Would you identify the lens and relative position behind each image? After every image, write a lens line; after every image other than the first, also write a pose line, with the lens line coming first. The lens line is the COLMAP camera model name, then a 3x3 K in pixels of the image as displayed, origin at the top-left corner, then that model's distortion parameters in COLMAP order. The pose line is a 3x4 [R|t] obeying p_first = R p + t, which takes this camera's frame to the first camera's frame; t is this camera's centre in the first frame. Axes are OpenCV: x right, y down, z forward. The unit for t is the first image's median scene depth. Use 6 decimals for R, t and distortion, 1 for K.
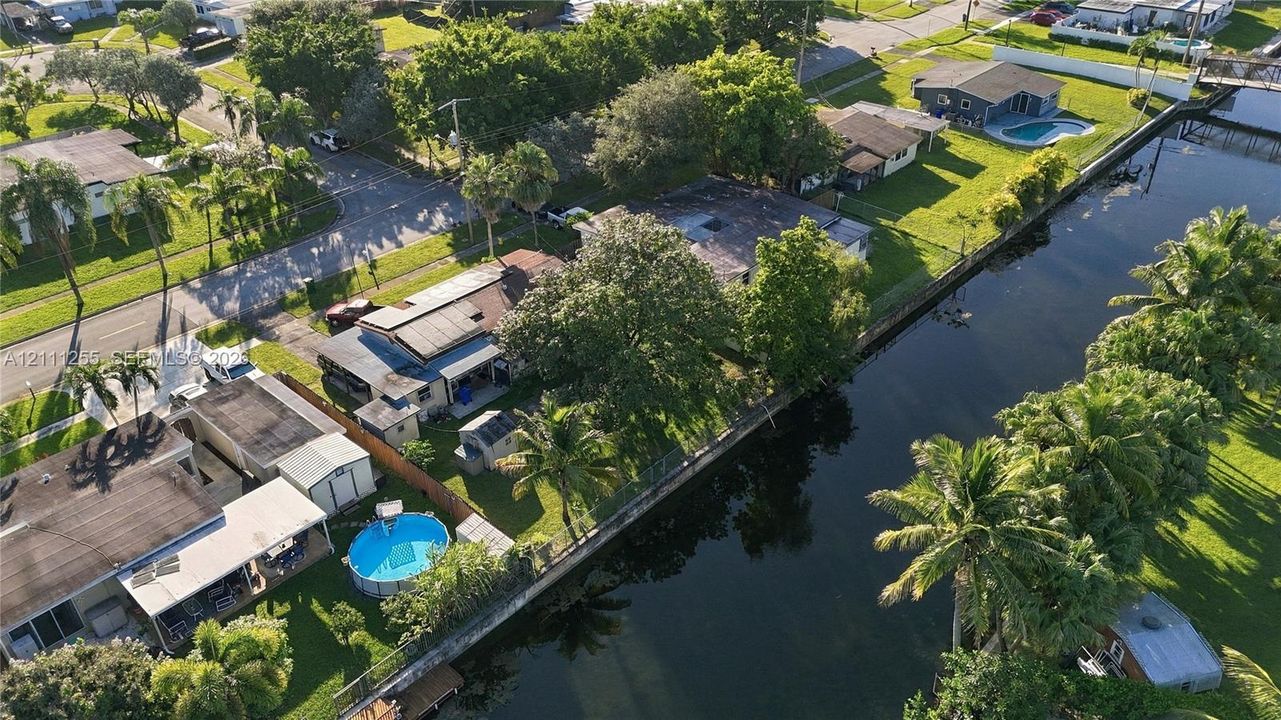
lens RADIAL K [[936.4, 0, 640.5], [0, 936.4, 360.0], [0, 0, 1]] dist [0.037791, -0.009553]
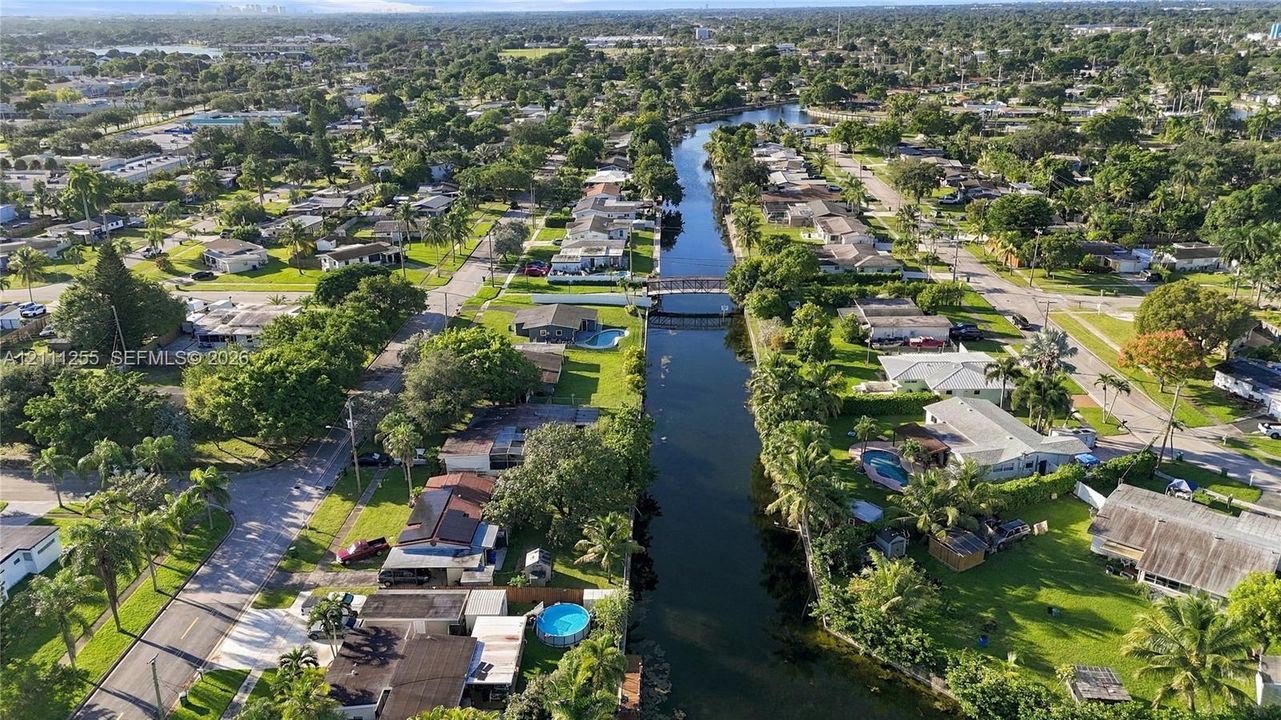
lens RADIAL K [[936.4, 0, 640.5], [0, 936.4, 360.0], [0, 0, 1]] dist [0.037791, -0.009553]
pose [[0.749458, -0.218701, 0.624886, -0.579286], [0.356519, 0.928640, -0.102581, -0.013852], [-0.557859, 0.299664, 0.773948, -0.314936]]
